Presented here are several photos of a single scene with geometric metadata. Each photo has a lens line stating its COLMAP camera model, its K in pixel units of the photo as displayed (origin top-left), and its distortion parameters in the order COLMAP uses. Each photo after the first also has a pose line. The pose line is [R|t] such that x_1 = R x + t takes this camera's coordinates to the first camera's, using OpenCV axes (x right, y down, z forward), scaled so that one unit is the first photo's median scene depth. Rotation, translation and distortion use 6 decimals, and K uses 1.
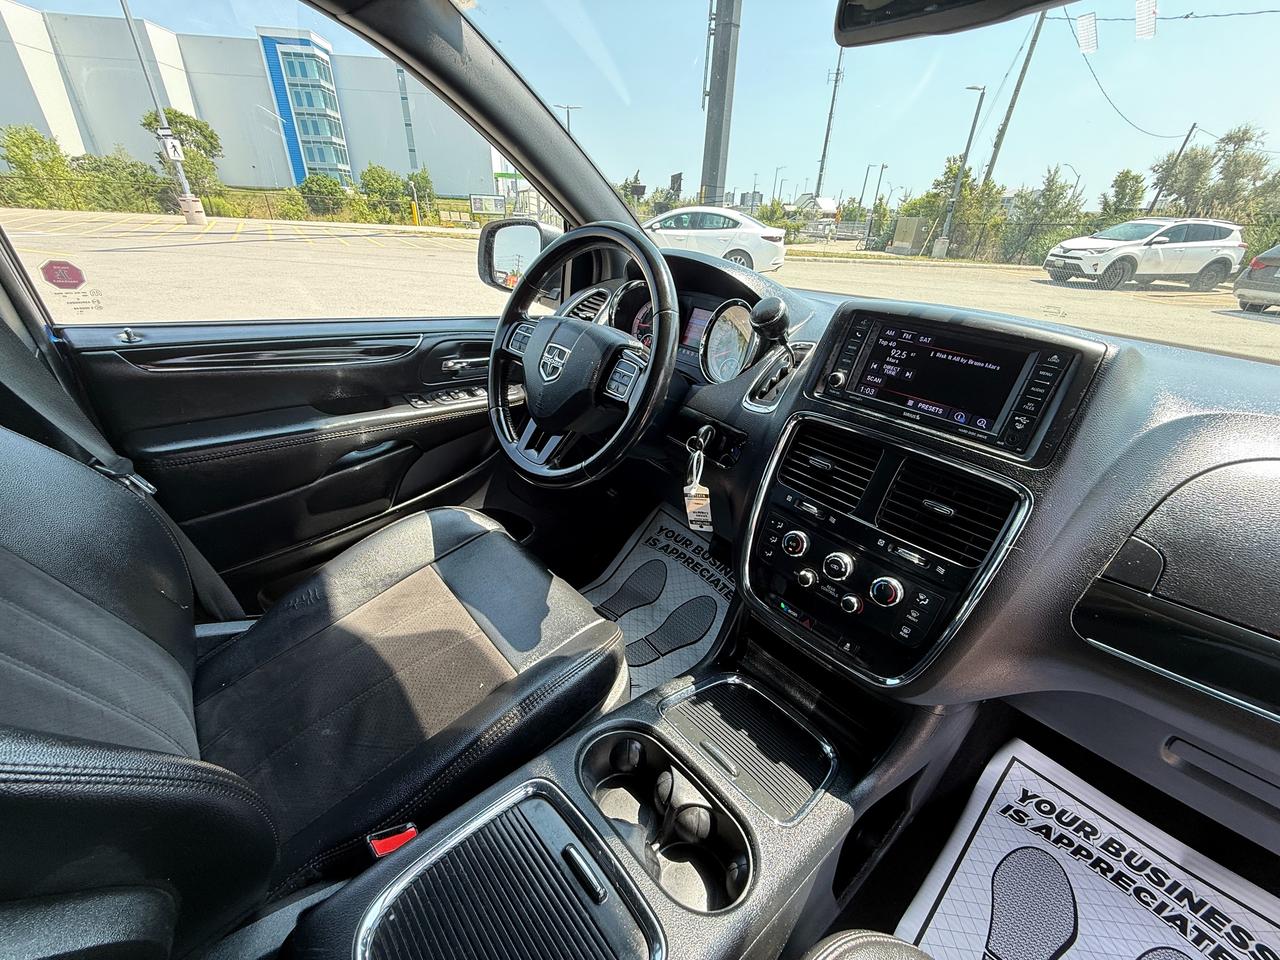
lens RADIAL K [[512.4, 0, 640.0], [0, 512.4, 480.0], [0, 0, 1]] dist [-0.001590, 0.000084]
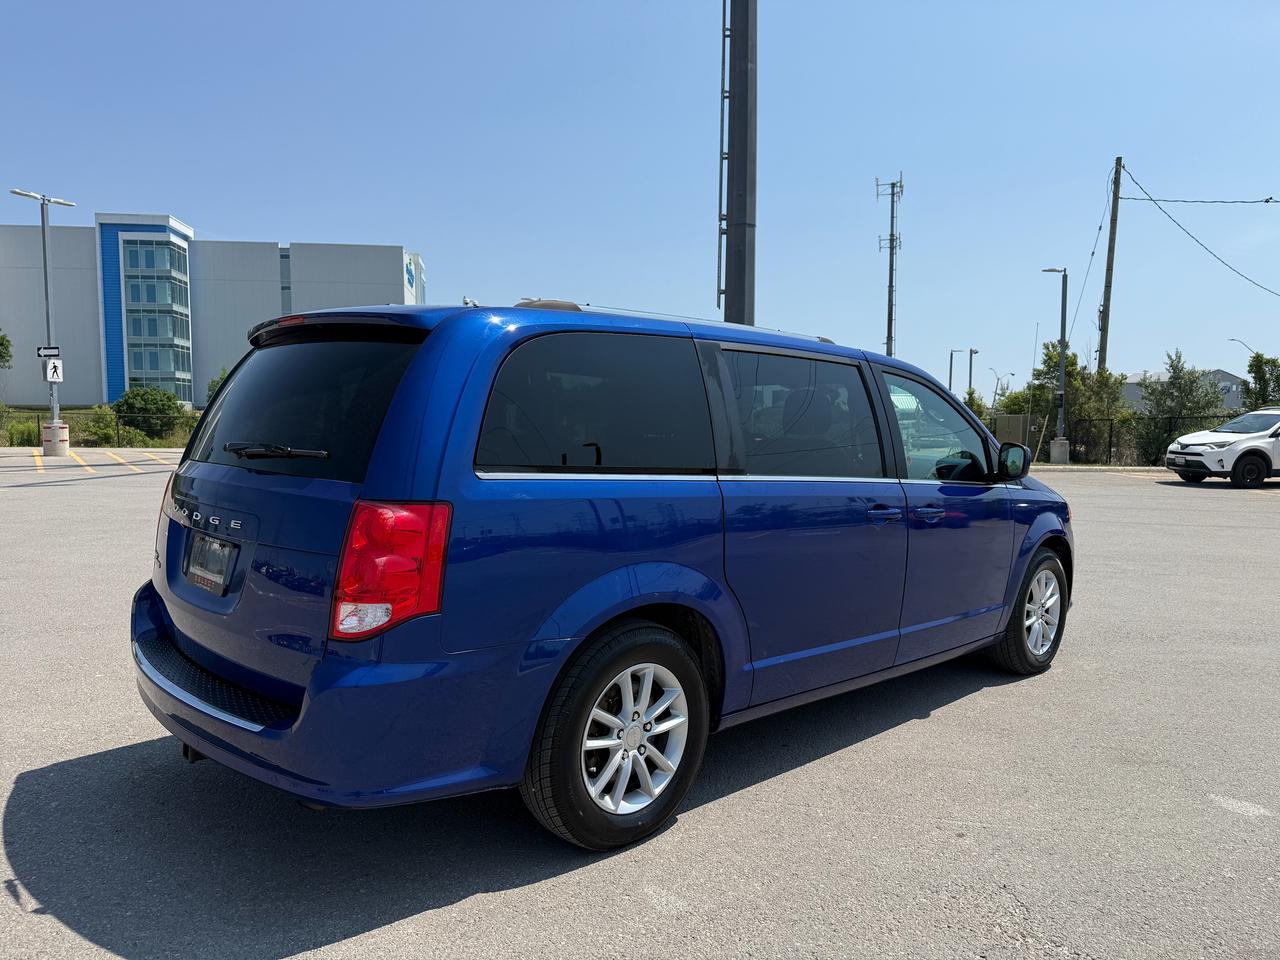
lens RADIAL K [[873.0, 0, 627.5], [0, 873.0, 484.8], [0, 0, 1]] dist [0.045906, -0.053264]
pose [[0.999415, -0.034150, 0.001848, -0.026184], [0.032078, 0.917269, -0.396973, 0.063600], [0.011861, 0.396800, 0.917828, -0.128058]]
